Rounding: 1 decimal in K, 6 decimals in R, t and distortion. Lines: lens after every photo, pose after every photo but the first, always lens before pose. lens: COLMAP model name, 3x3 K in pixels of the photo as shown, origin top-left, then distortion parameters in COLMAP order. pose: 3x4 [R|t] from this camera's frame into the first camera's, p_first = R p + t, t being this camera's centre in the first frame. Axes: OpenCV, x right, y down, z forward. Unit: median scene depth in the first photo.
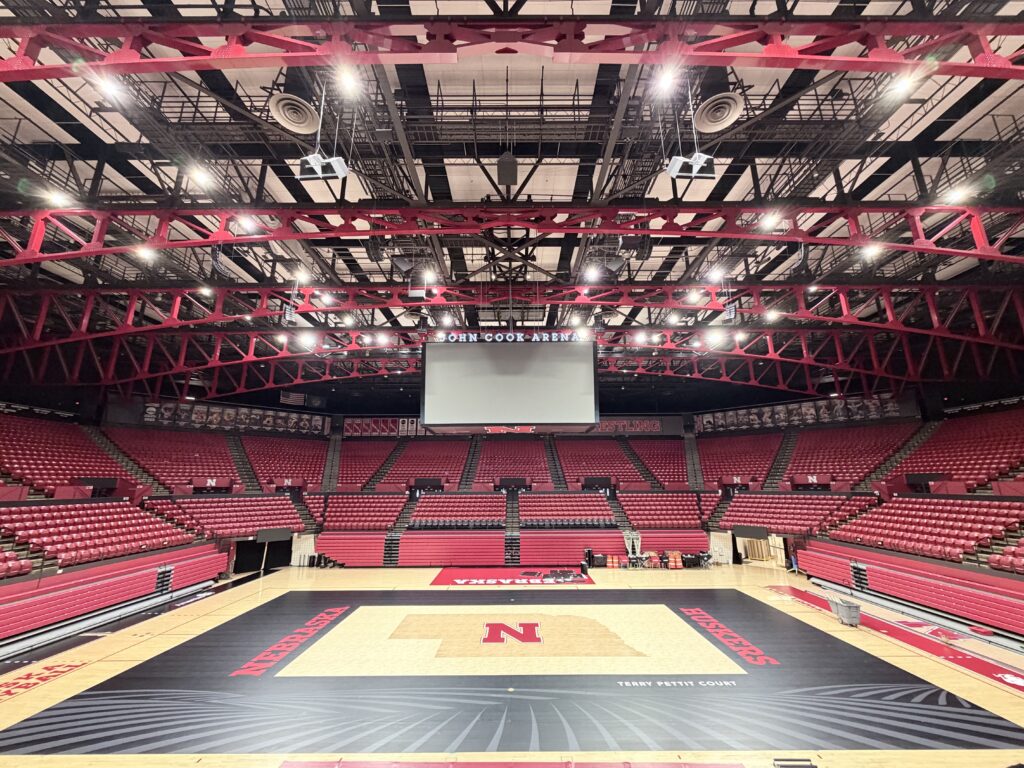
lens RADIAL K [[408.3, 0, 514.7], [0, 408.3, 384.4], [0, 0, 1]] dist [-0.000044, -0.000355]
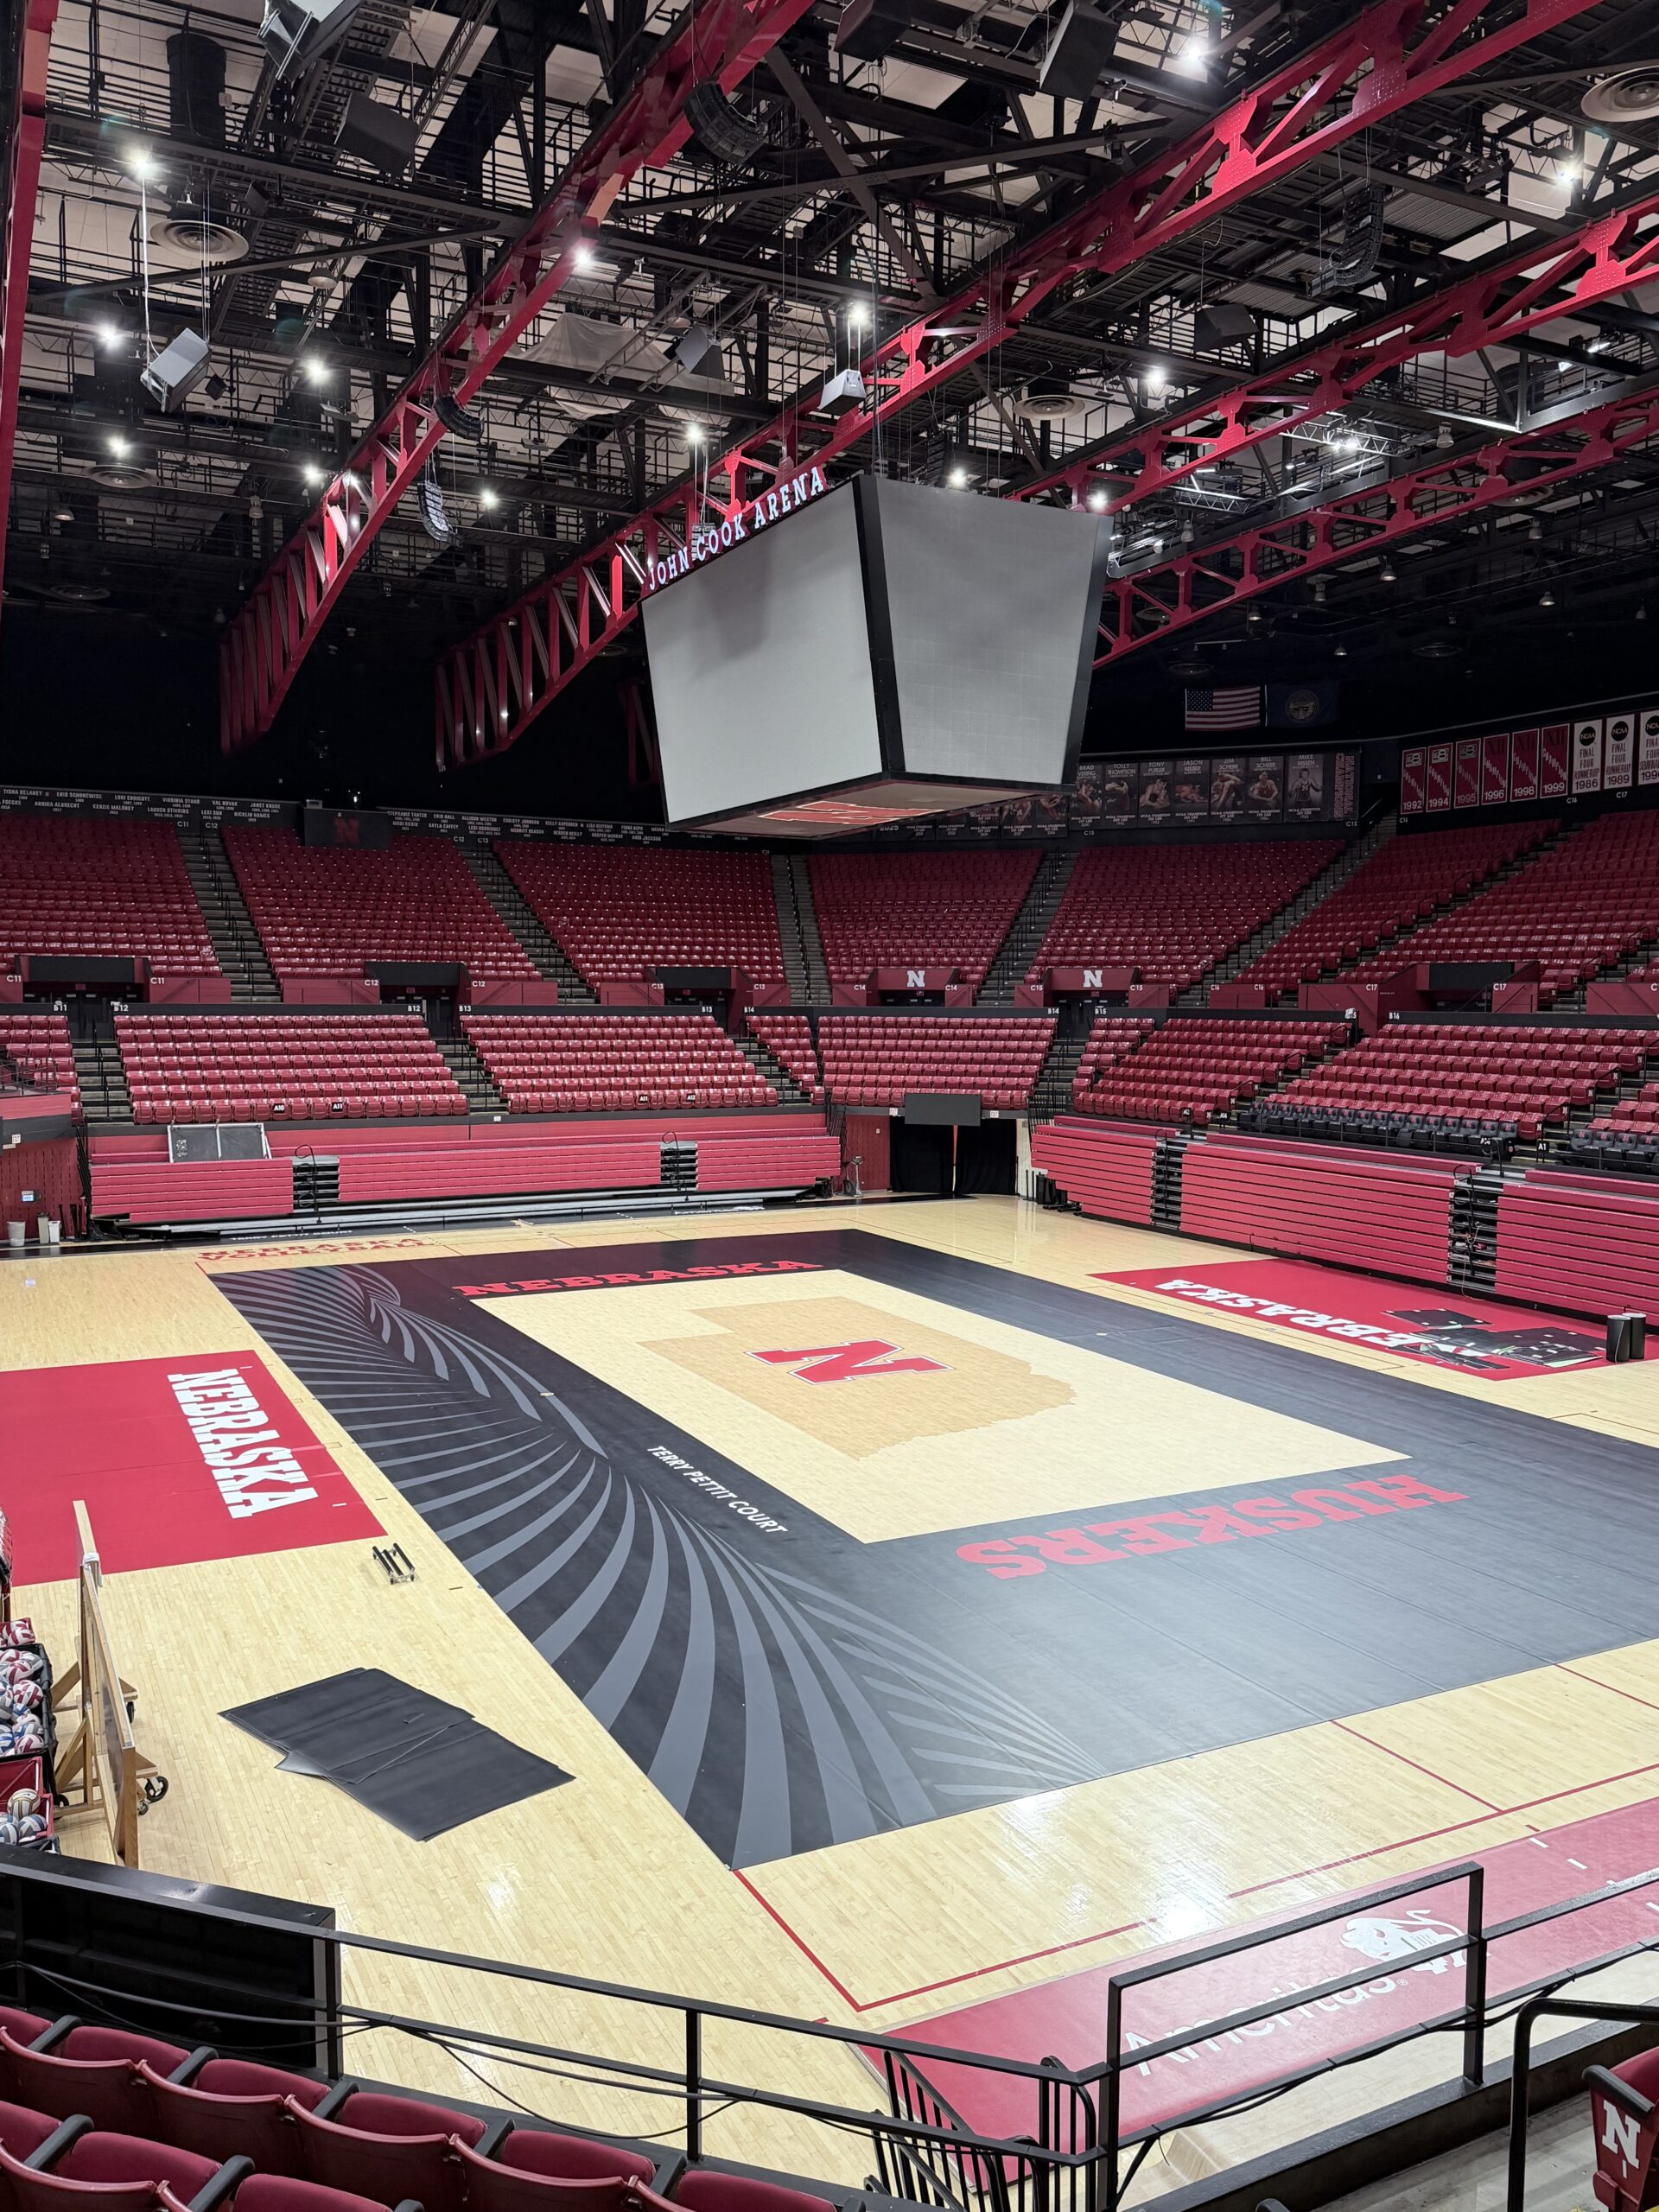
lens RADIAL K [[1680.0, 0, 826.3], [0, 1680.0, 1123.3], [0, 0, 1]] dist [0.174997, -0.366000]
pose [[0.450935, 0.075333, -0.889372, 0.918134], [0.200194, 0.962508, 0.183031, 0.078036], [0.869816, -0.260582, 0.418947, 0.271125]]
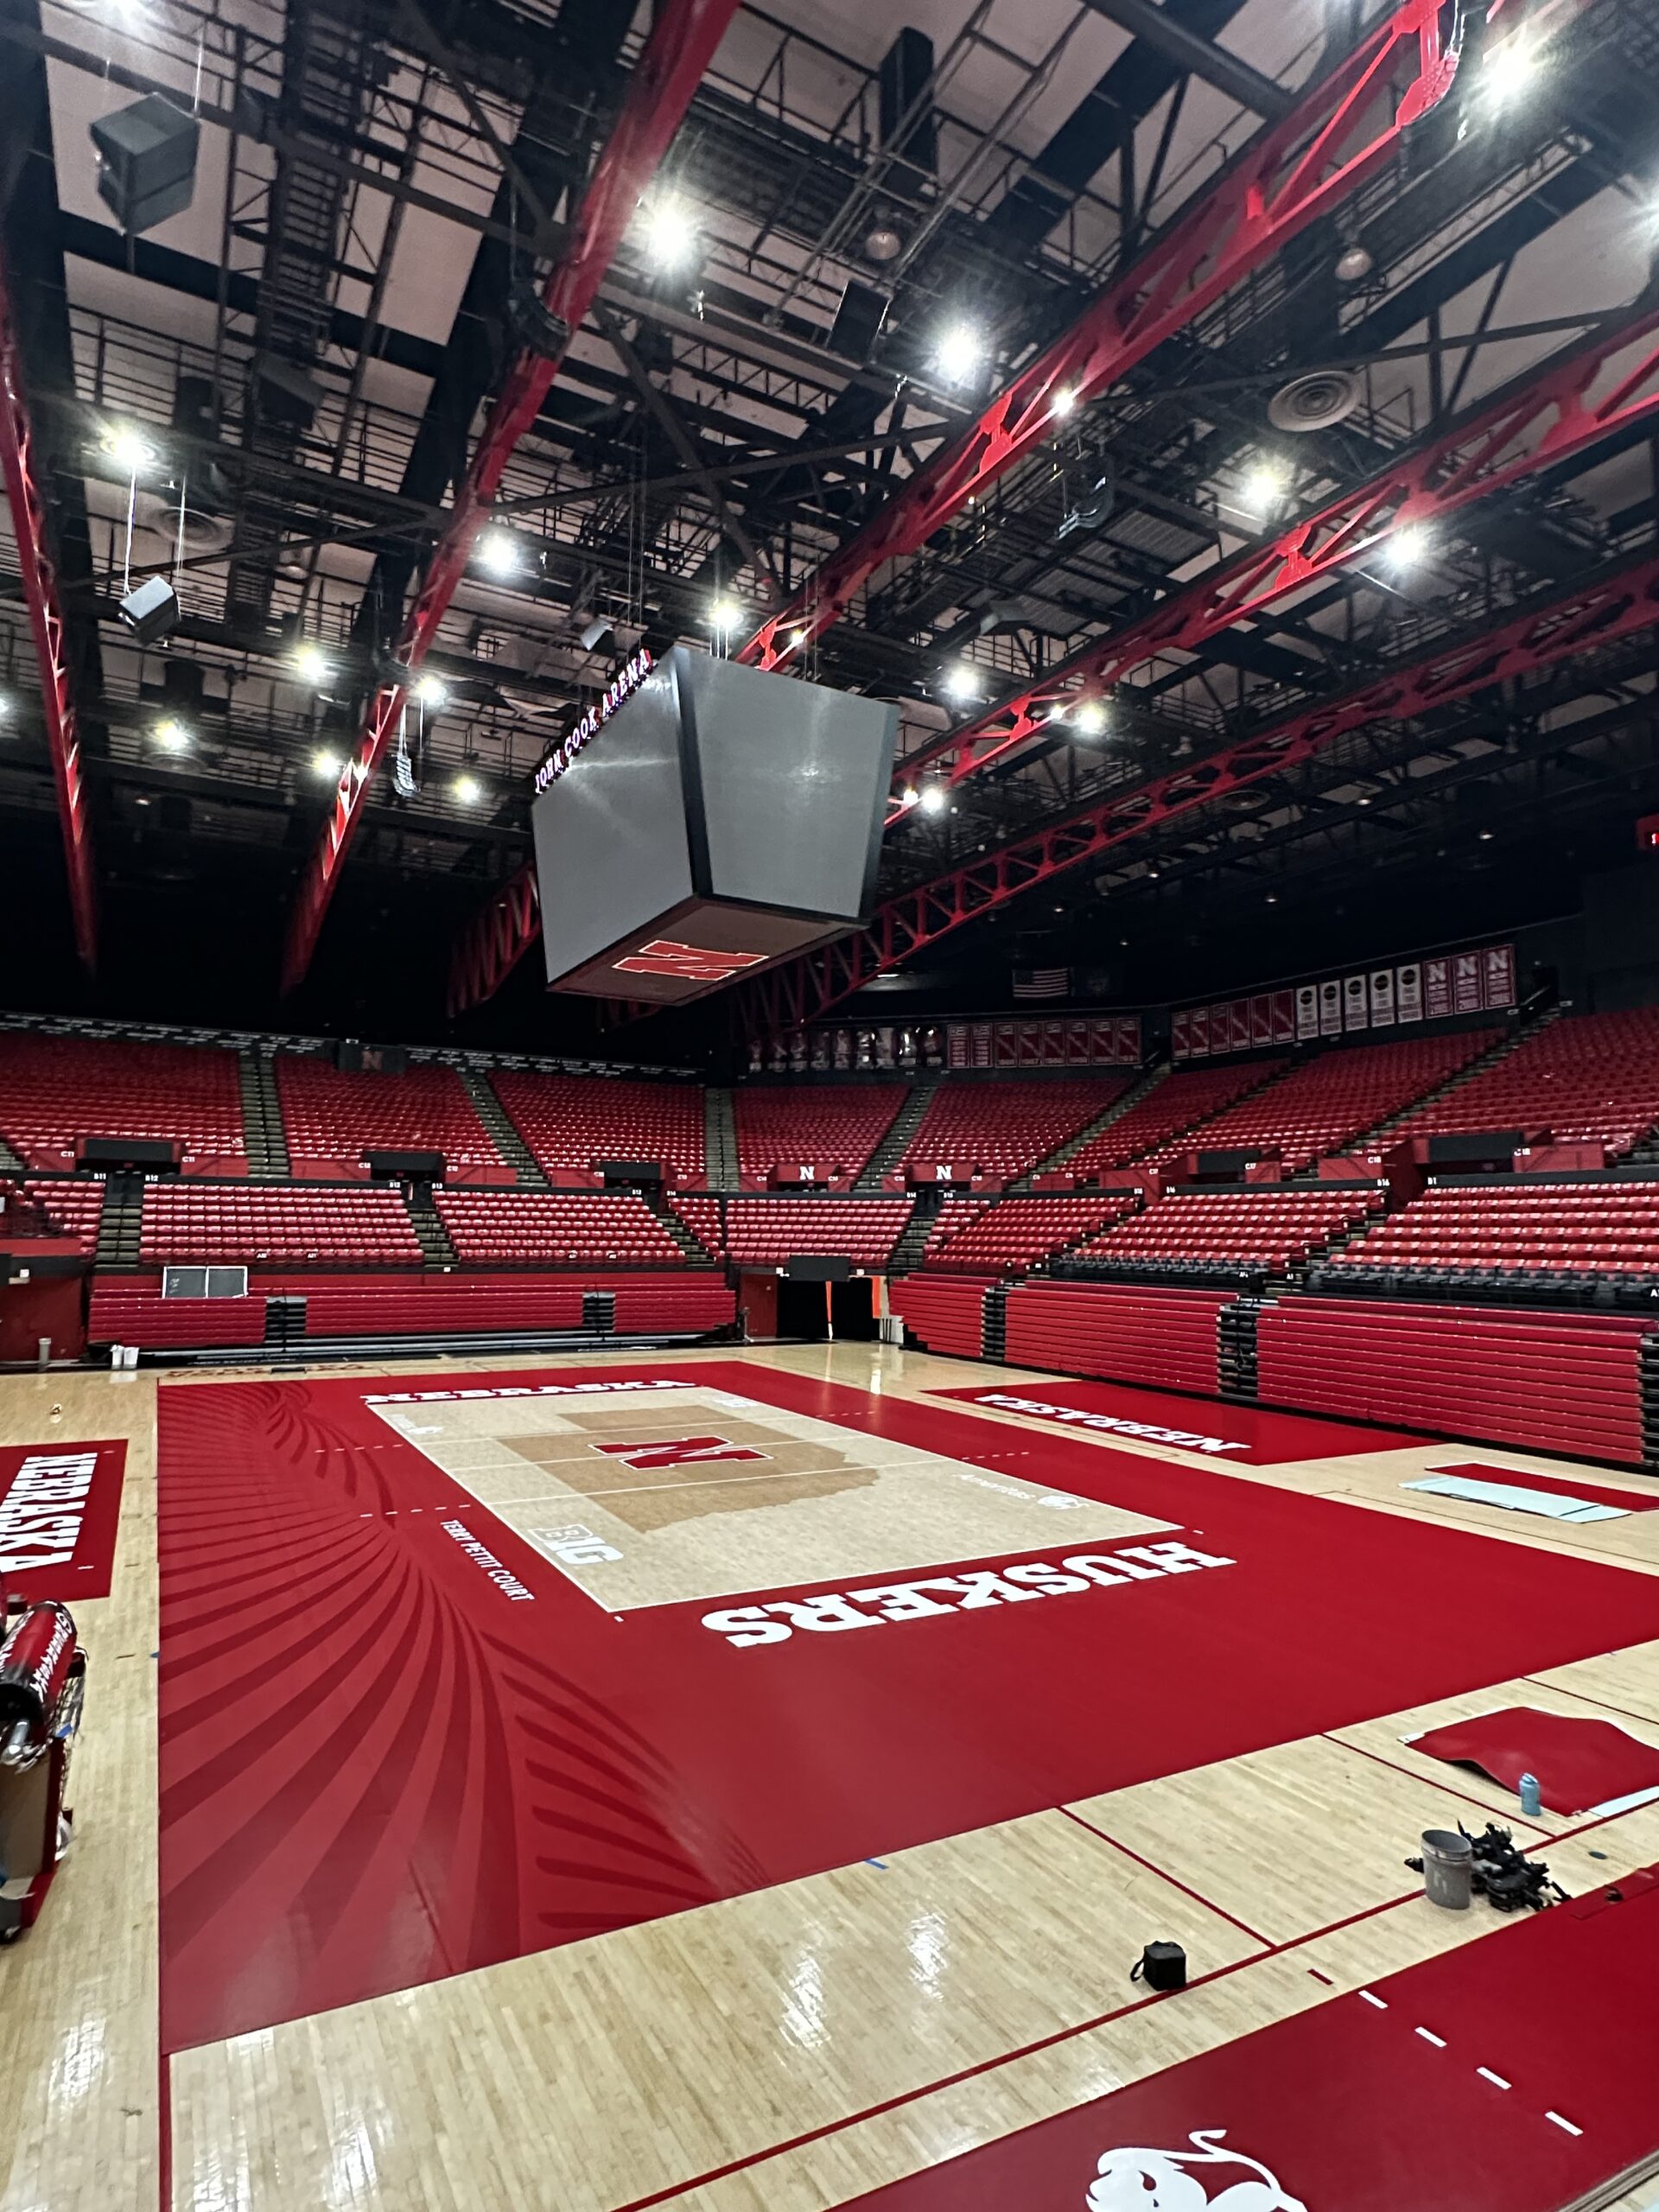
lens RADIAL K [[1210.6, 0, 824.3], [0, 1210.6, 1120.8], [0, 0, 1]] dist [-0.000421, 0.000986]
pose [[0.477929, -0.071051, -0.875520, 0.780419], [0.189386, 0.981616, 0.023722, 0.194954], [0.857739, -0.177149, 0.482599, 0.413337]]
